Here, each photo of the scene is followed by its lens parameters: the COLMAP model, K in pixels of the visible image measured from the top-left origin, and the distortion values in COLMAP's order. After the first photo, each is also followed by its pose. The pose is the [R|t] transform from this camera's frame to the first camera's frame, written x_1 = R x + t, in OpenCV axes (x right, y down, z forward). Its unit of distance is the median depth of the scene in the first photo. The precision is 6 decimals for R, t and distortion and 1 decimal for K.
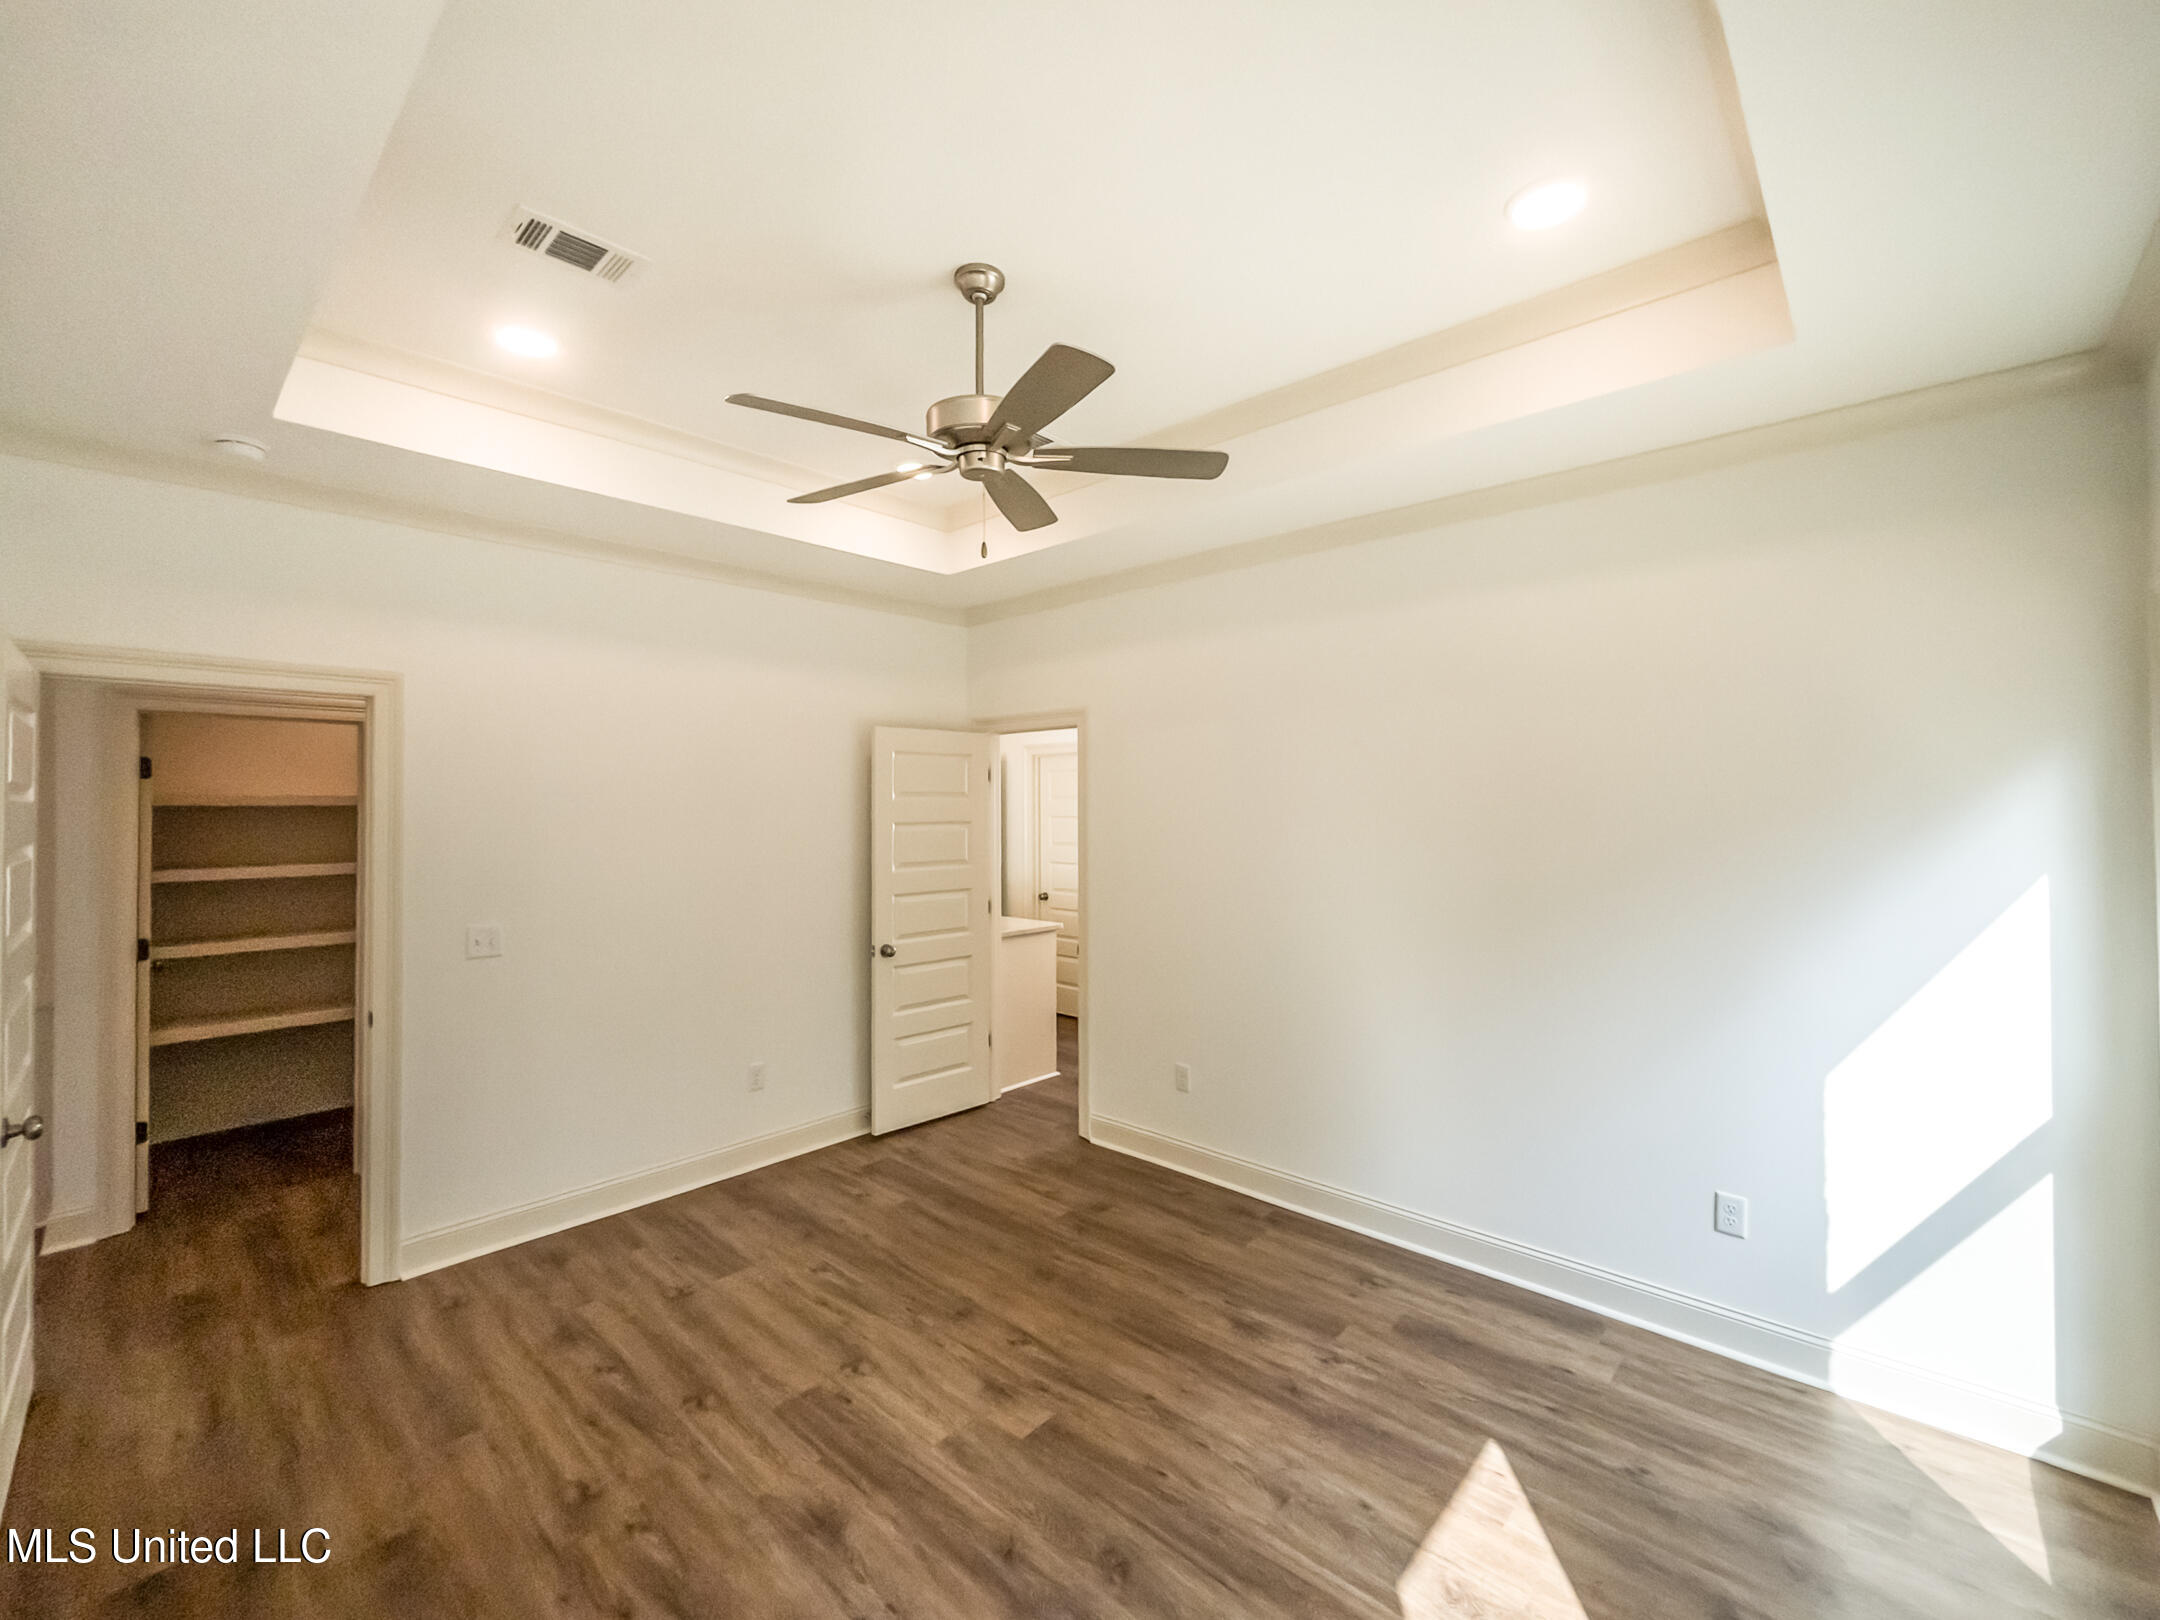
lens RADIAL K [[899.3, 0, 1079.5], [0, 899.3, 792.1], [0, 0, 1]] dist [-0.005472, 0.000278]
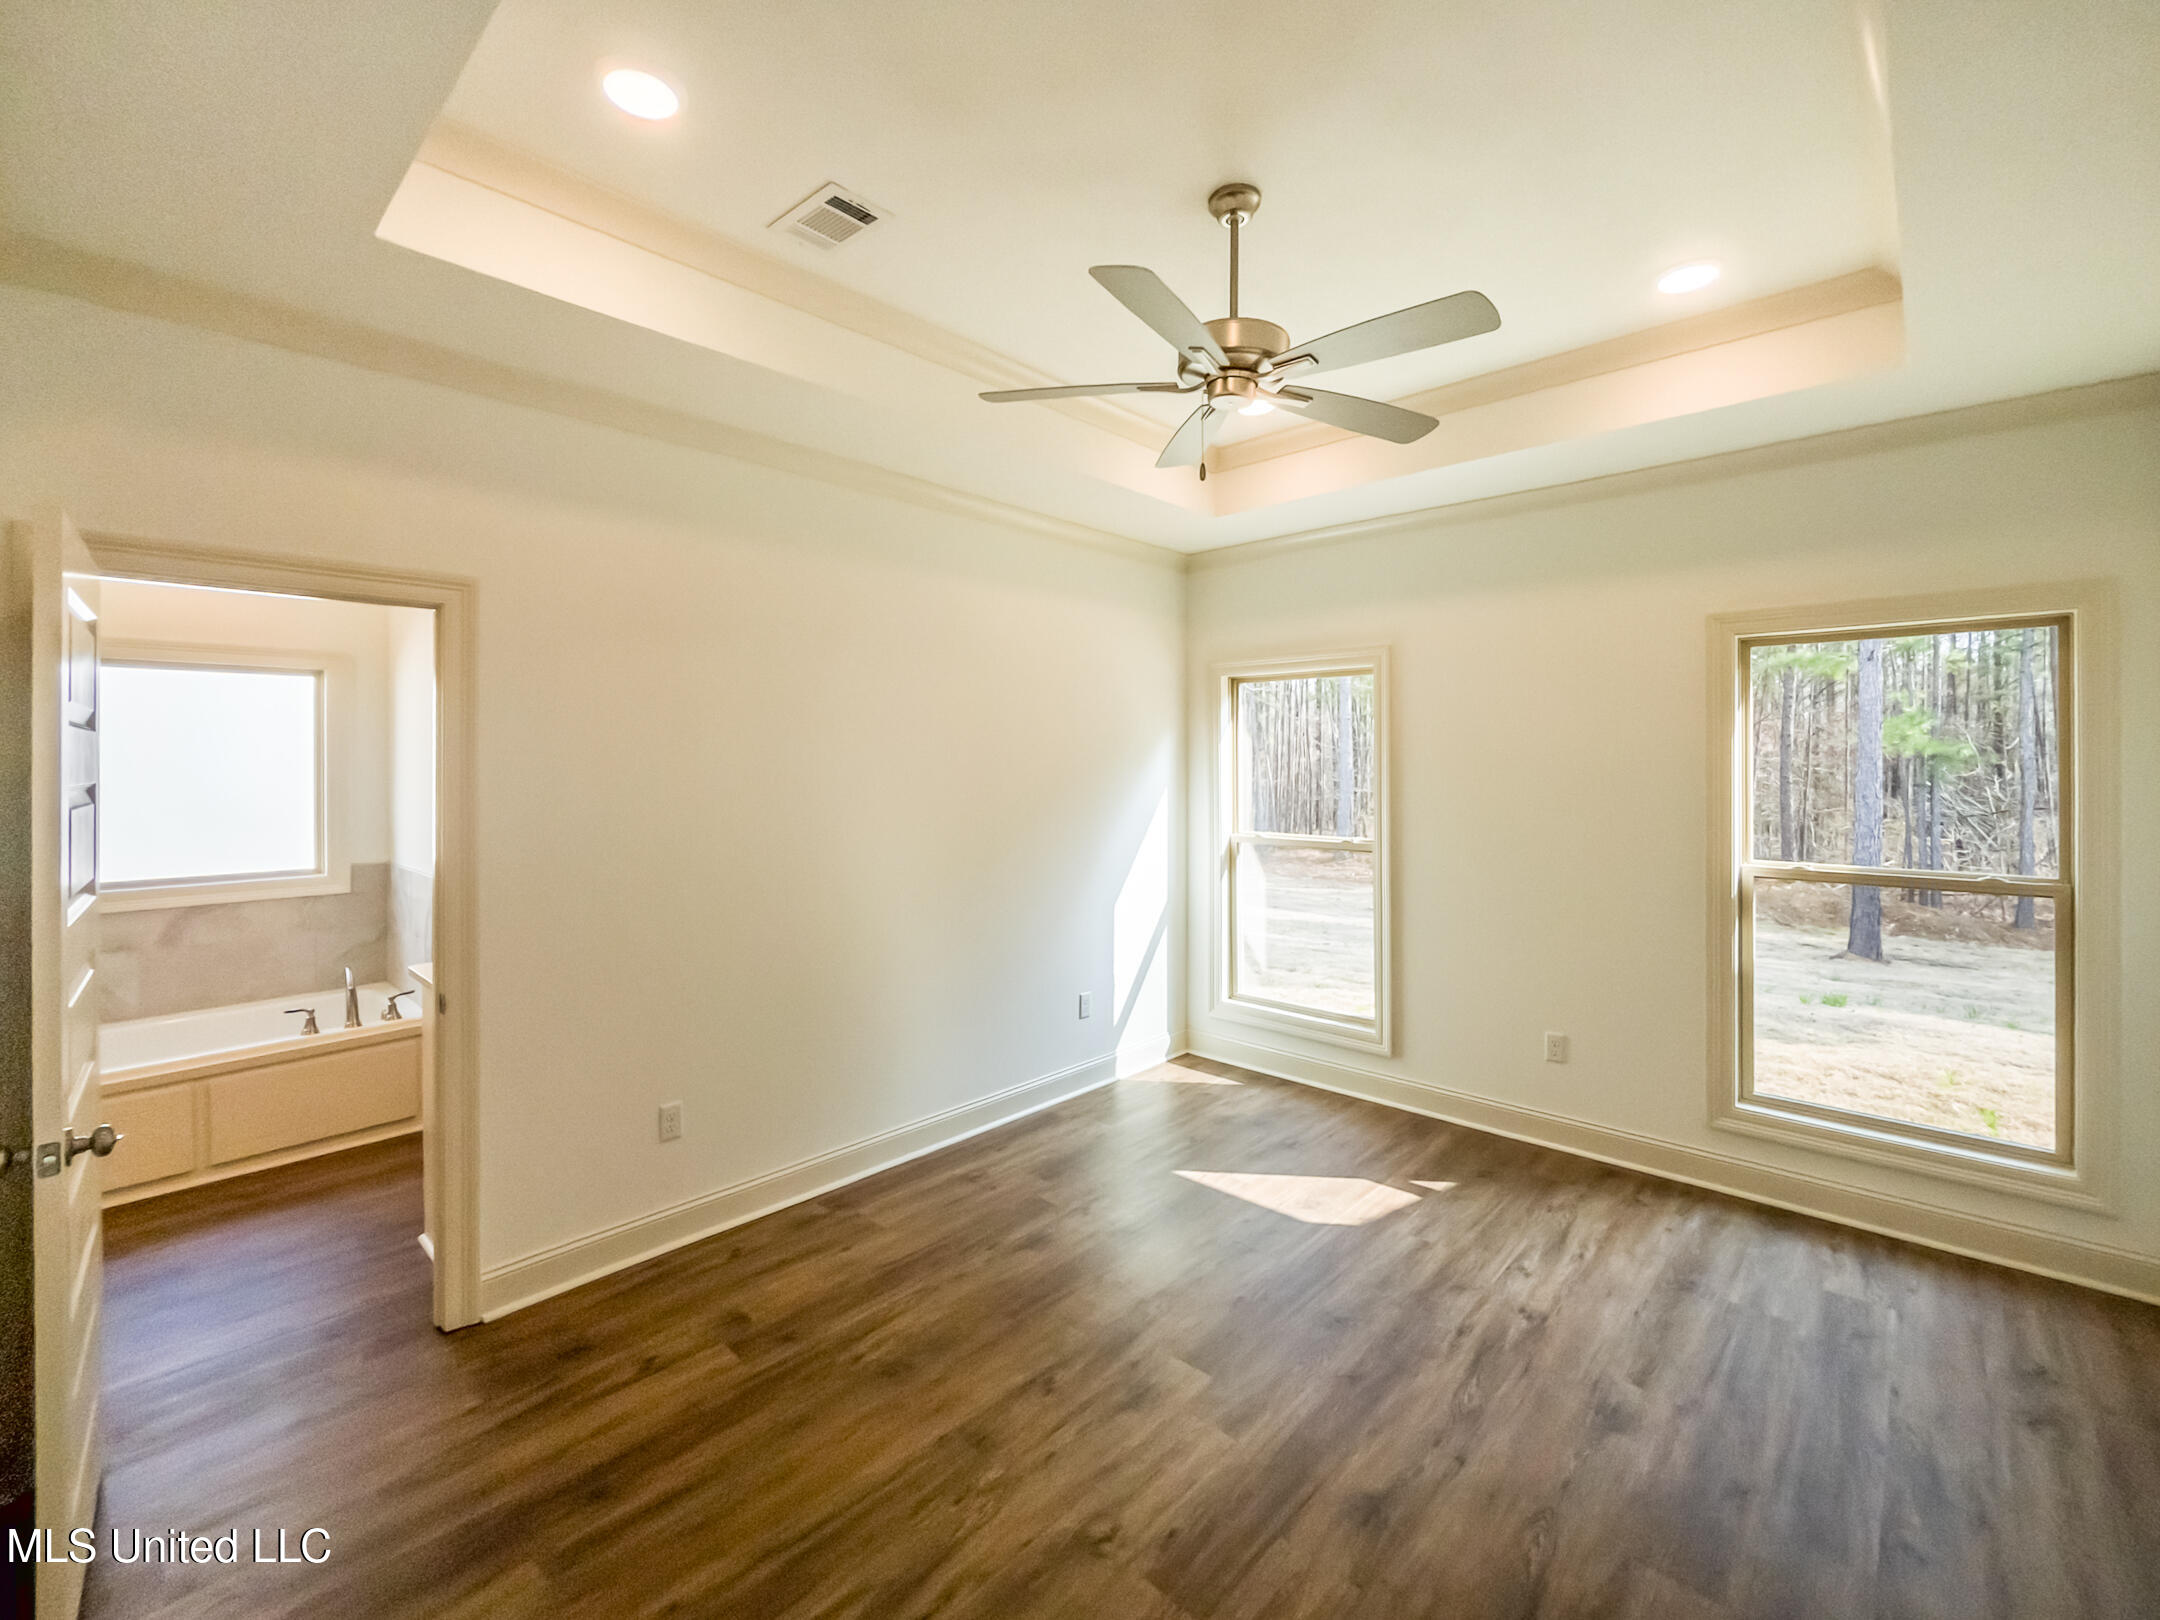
lens RADIAL K [[920.9, 0, 1080.0], [0, 920.9, 750.6], [0, 0, 1]] dist [-0.011050, 0.000181]
pose [[0.002106, 0.023516, 0.999721, -0.884062], [-0.011946, 0.999653, -0.023489, 0.043367], [-0.999926, -0.011893, 0.002386, 0.930508]]
